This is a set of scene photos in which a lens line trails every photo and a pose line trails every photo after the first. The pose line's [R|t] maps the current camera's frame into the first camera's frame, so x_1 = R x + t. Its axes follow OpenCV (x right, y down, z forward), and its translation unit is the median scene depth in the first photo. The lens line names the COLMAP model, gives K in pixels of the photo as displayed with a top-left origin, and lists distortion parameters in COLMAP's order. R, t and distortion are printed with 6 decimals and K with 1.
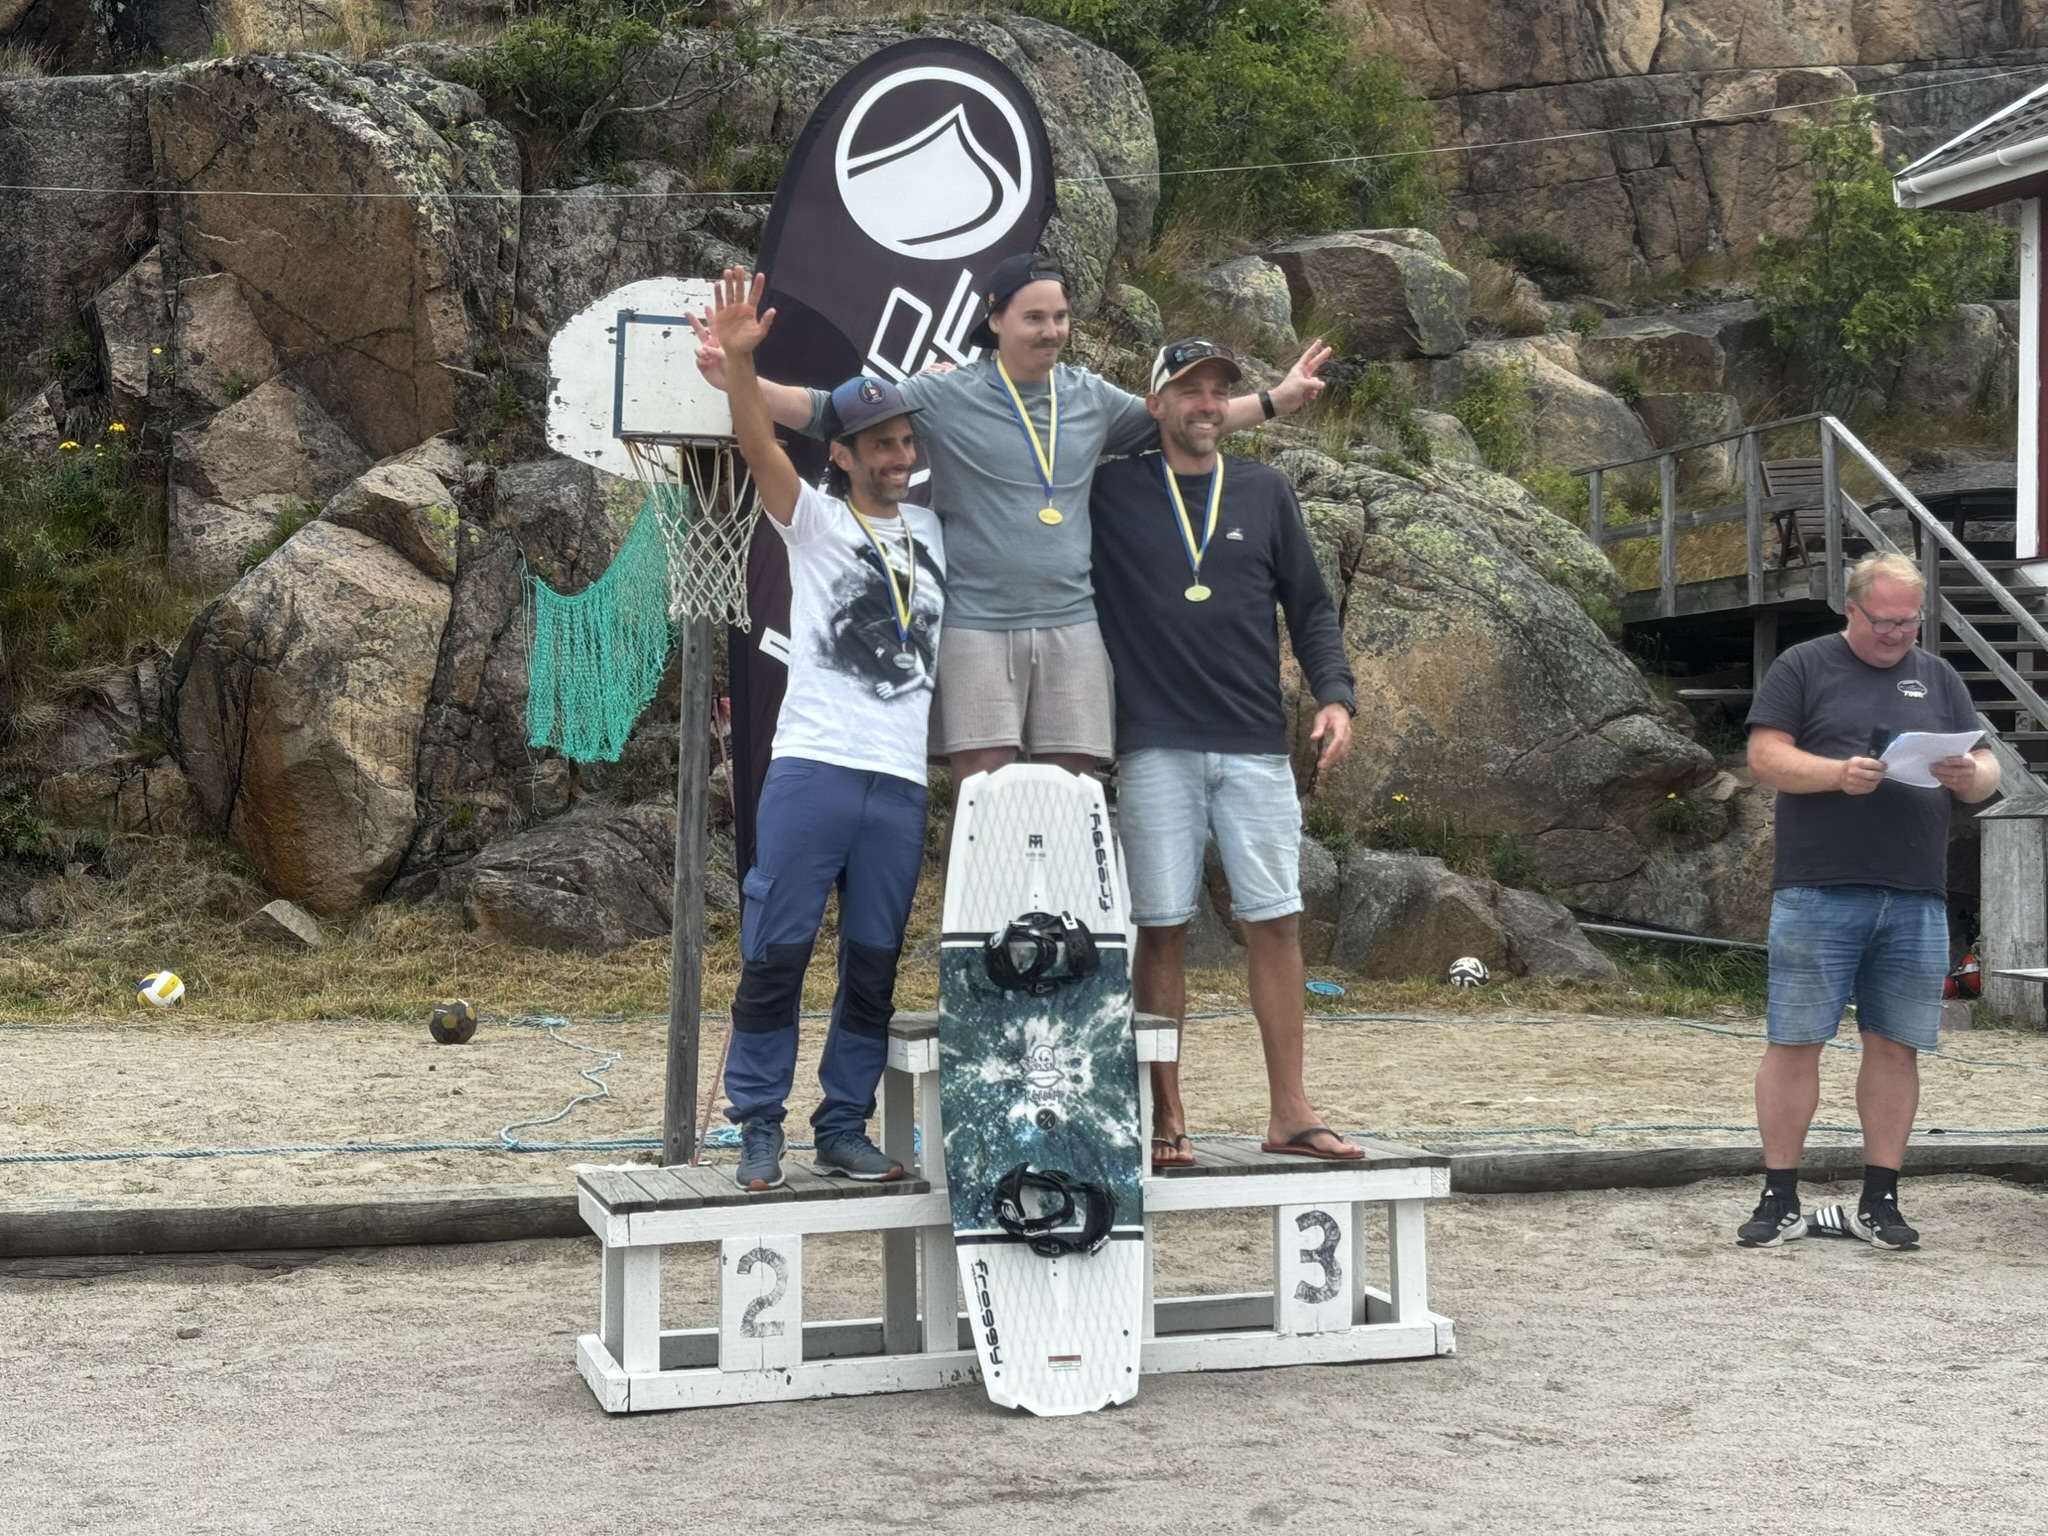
lens RADIAL K [[3099.9, 0, 1027.6], [0, 3099.9, 793.1], [0, 0, 1]] dist [0.175954, -0.346969]
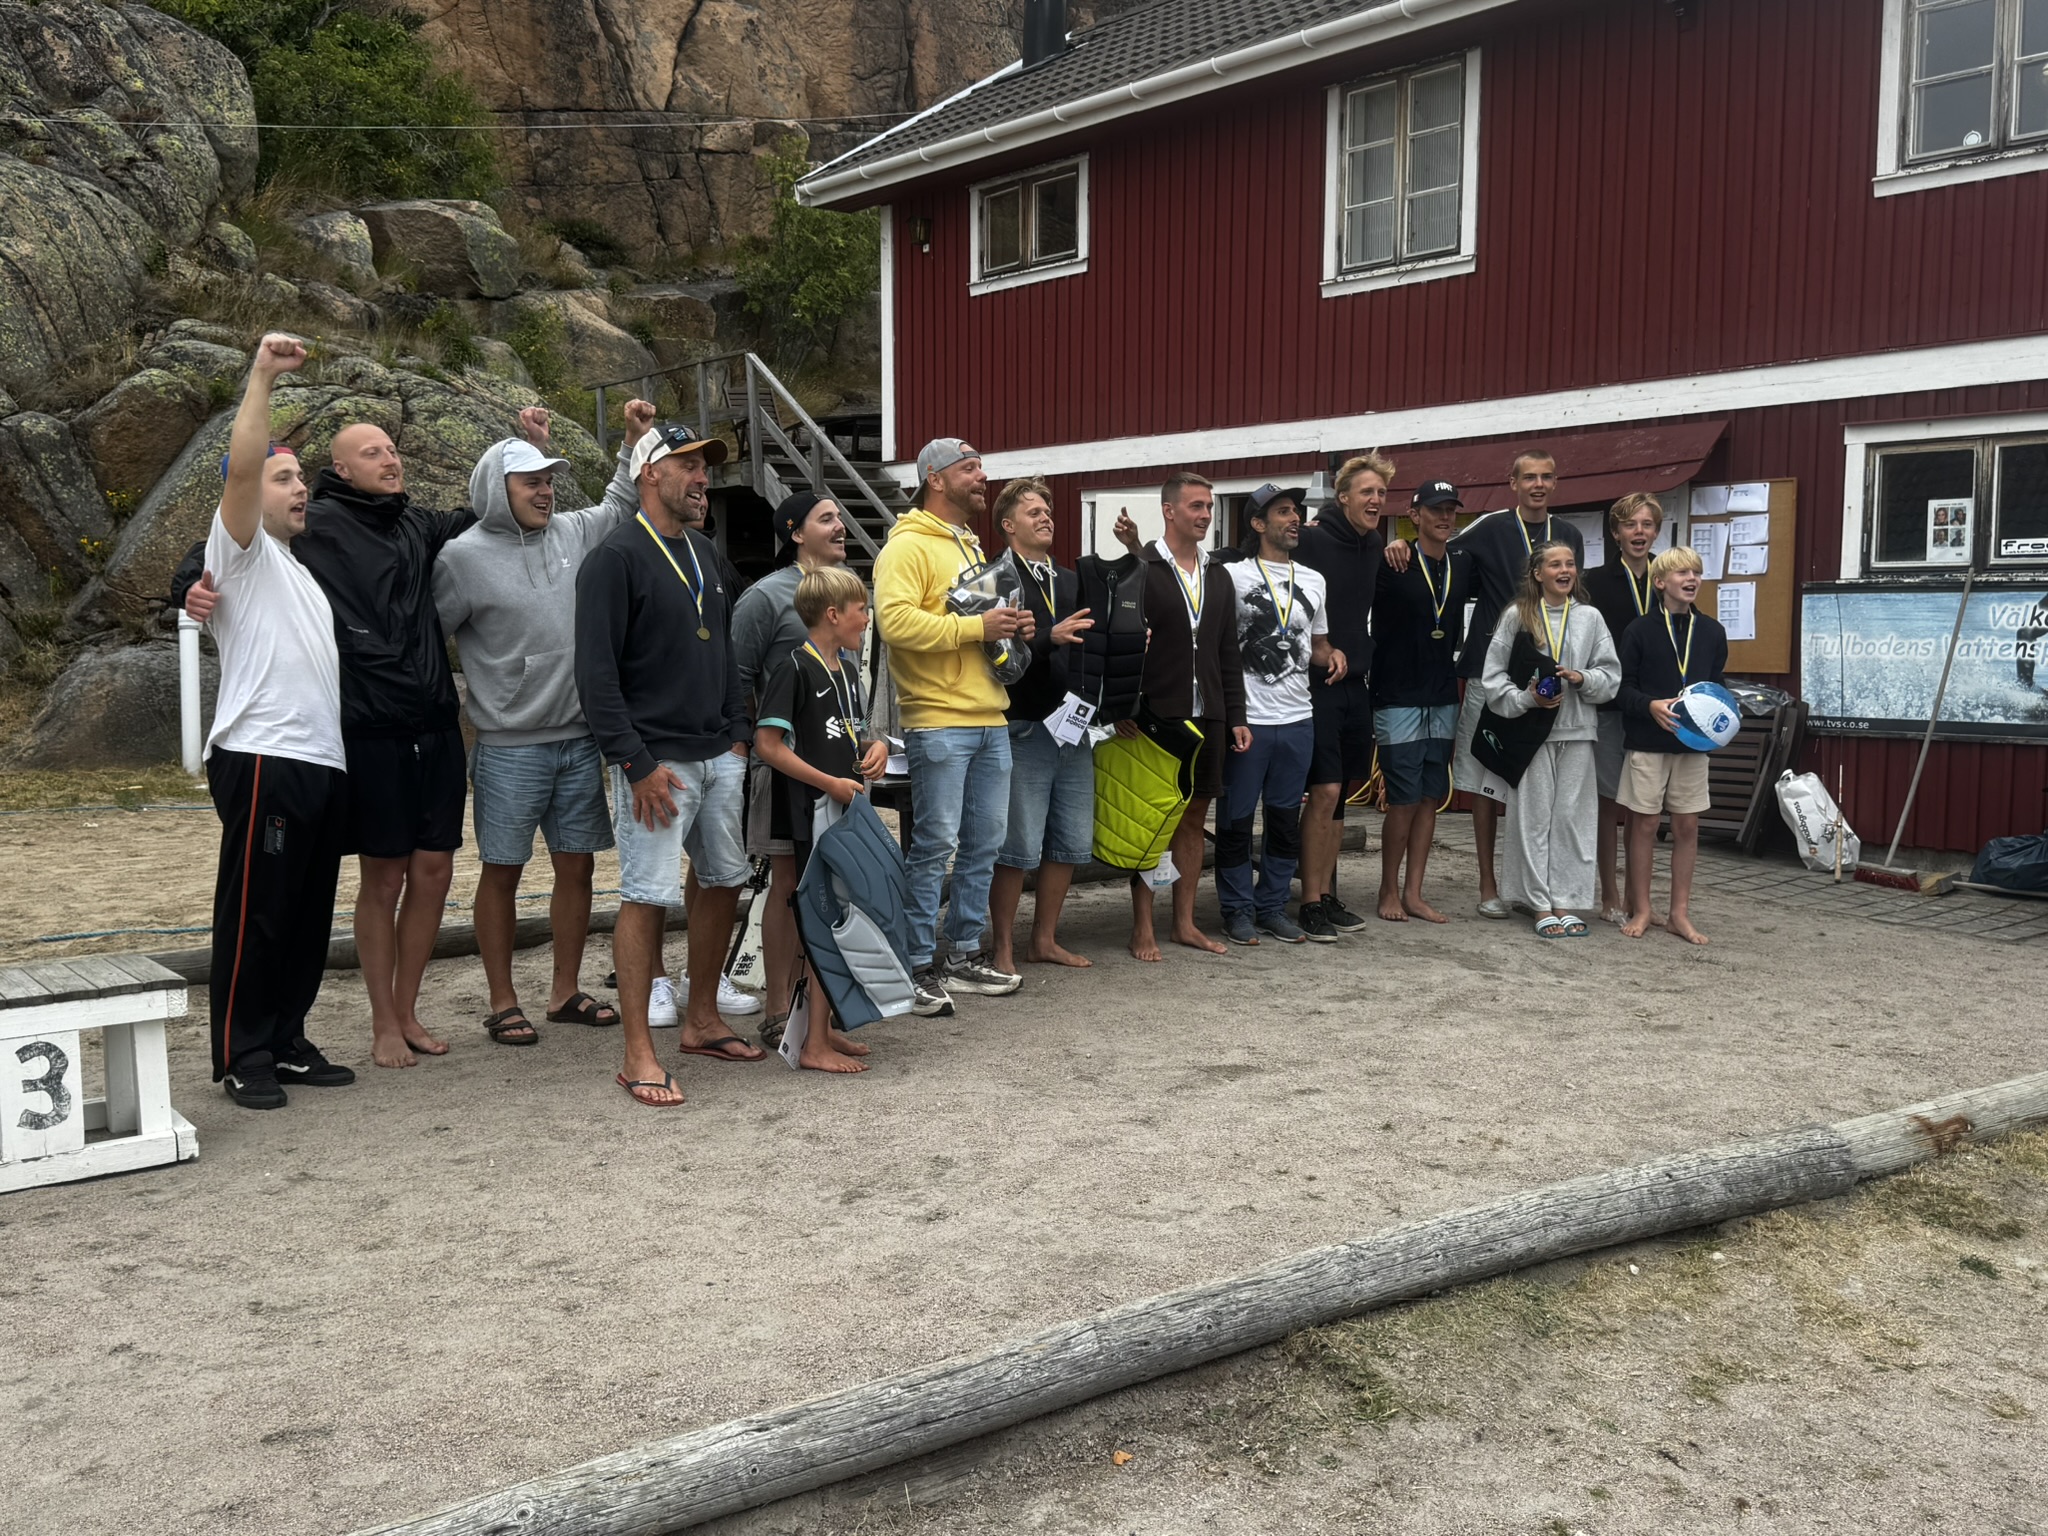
lens RADIAL K [[1908.1, 0, 1162.7], [0, 1908.1, 926.4], [0, 0, 1]] dist [-0.005152, -0.054409]
pose [[0.921076, -0.057587, 0.385101, 0.083535], [-0.004523, 0.987355, 0.158462, -0.002842], [-0.389356, -0.147698, 0.909168, 0.119029]]
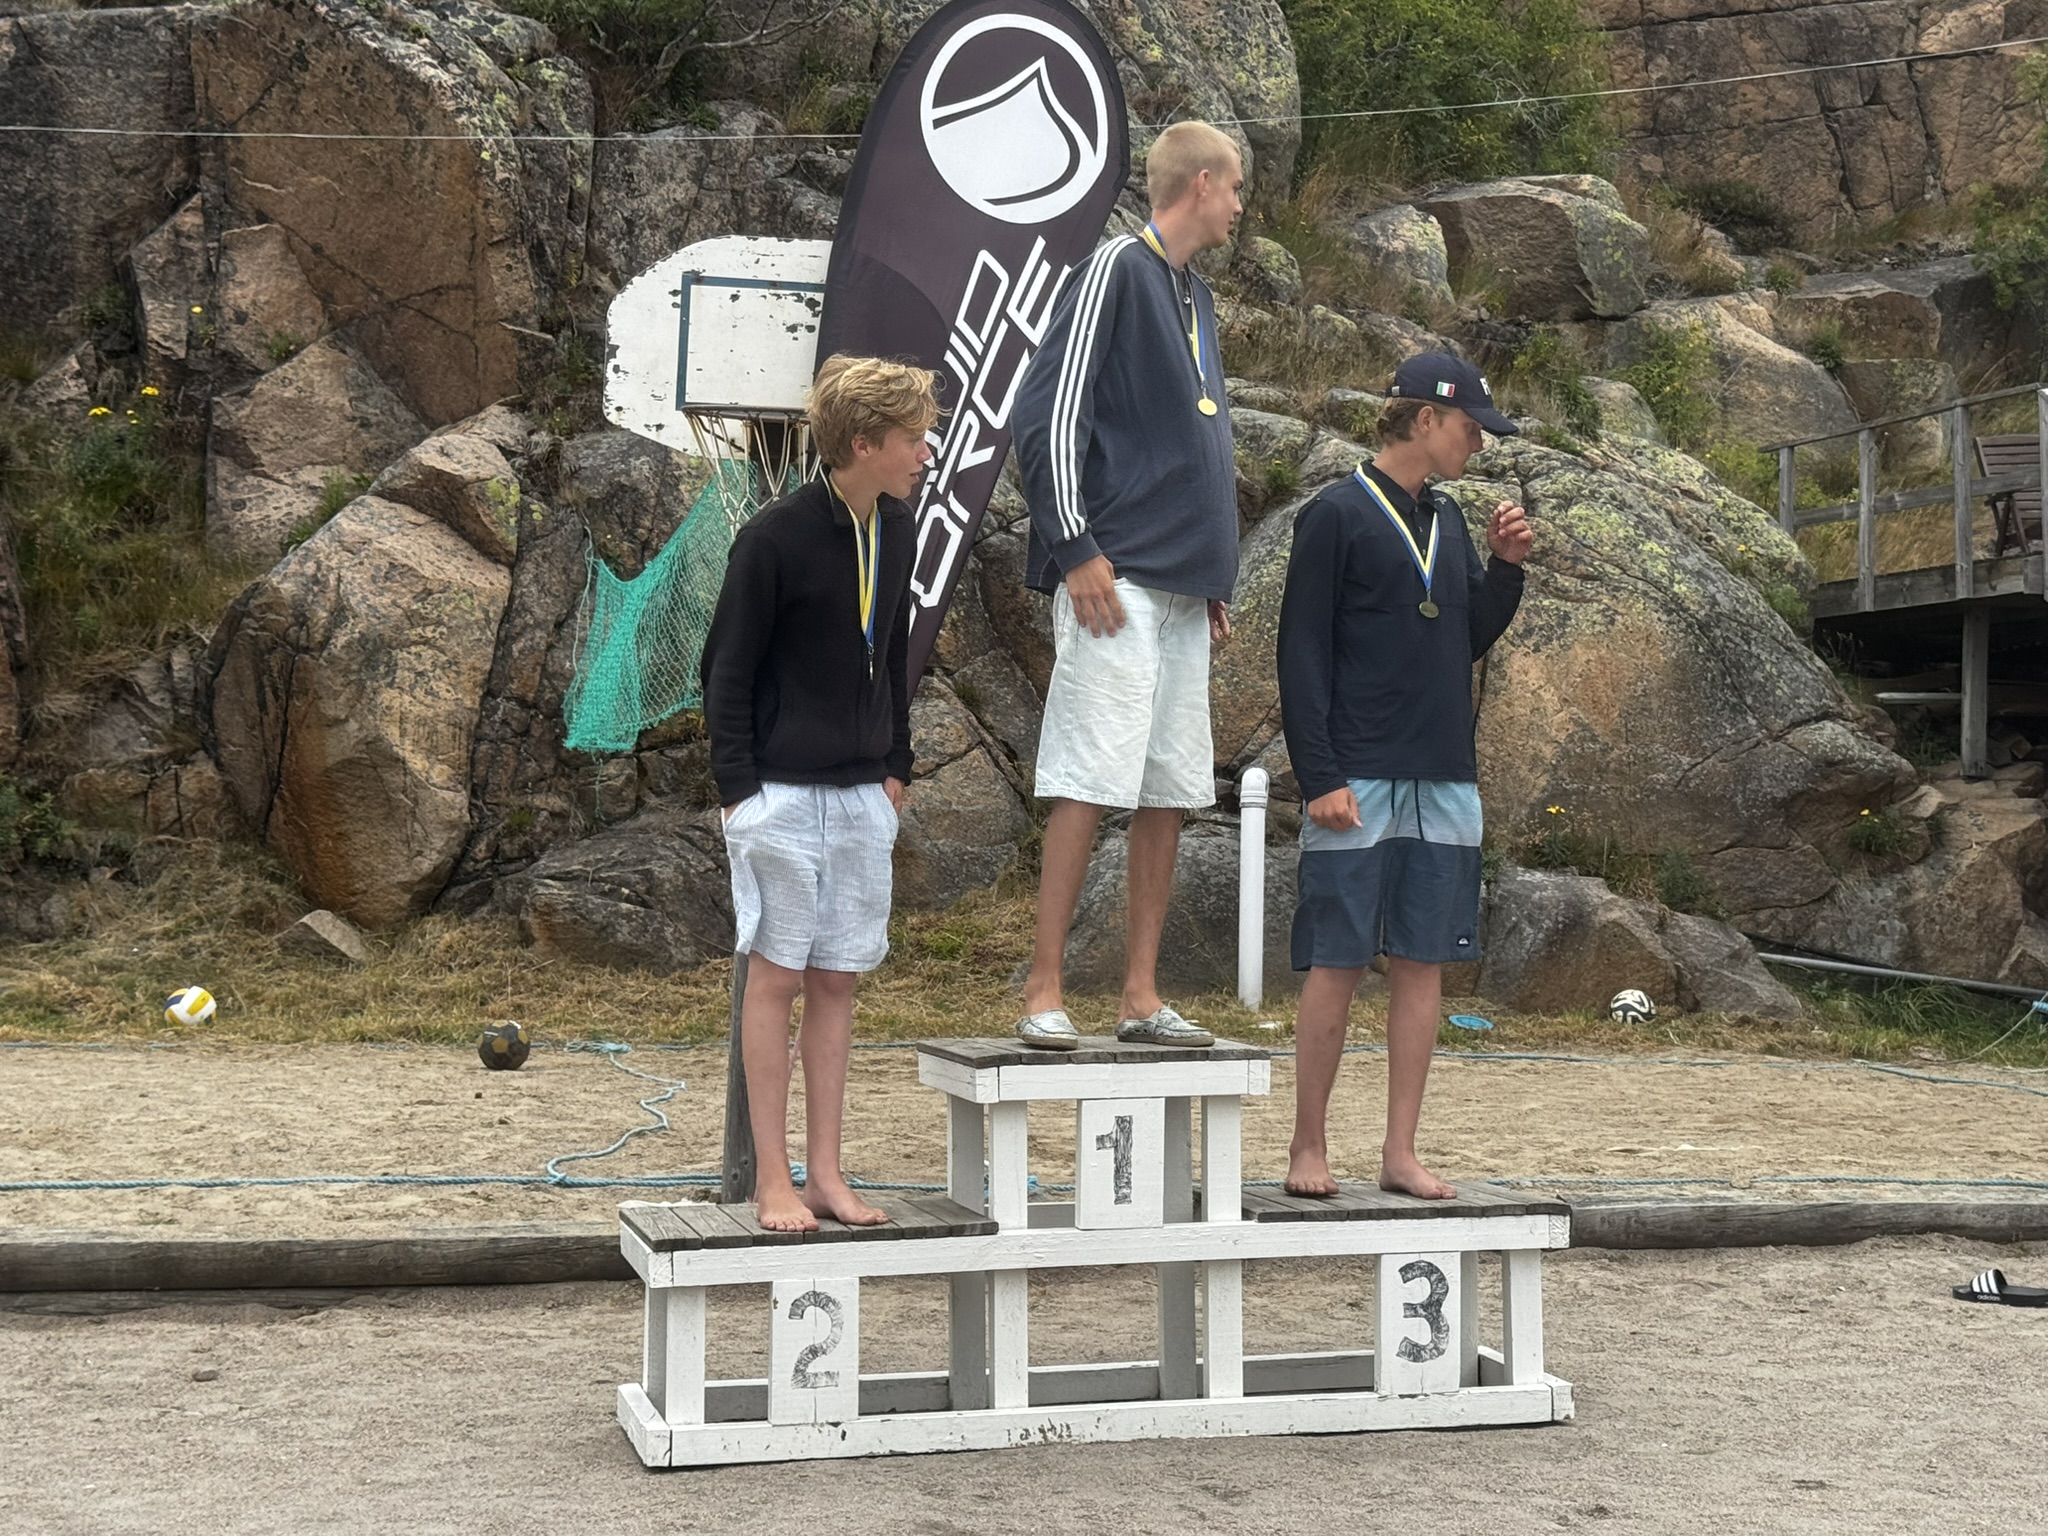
lens RADIAL K [[3486.5, 0, 1024.0], [0, 3486.5, 768.0], [0, 0, 1]] dist [0.161834, -0.231351]
pose [[0.999113, 0.009596, -0.041008, 0.007069], [-0.009986, 0.999907, -0.009297, 0.000067], [0.040915, 0.009698, 0.999116, -0.013931]]
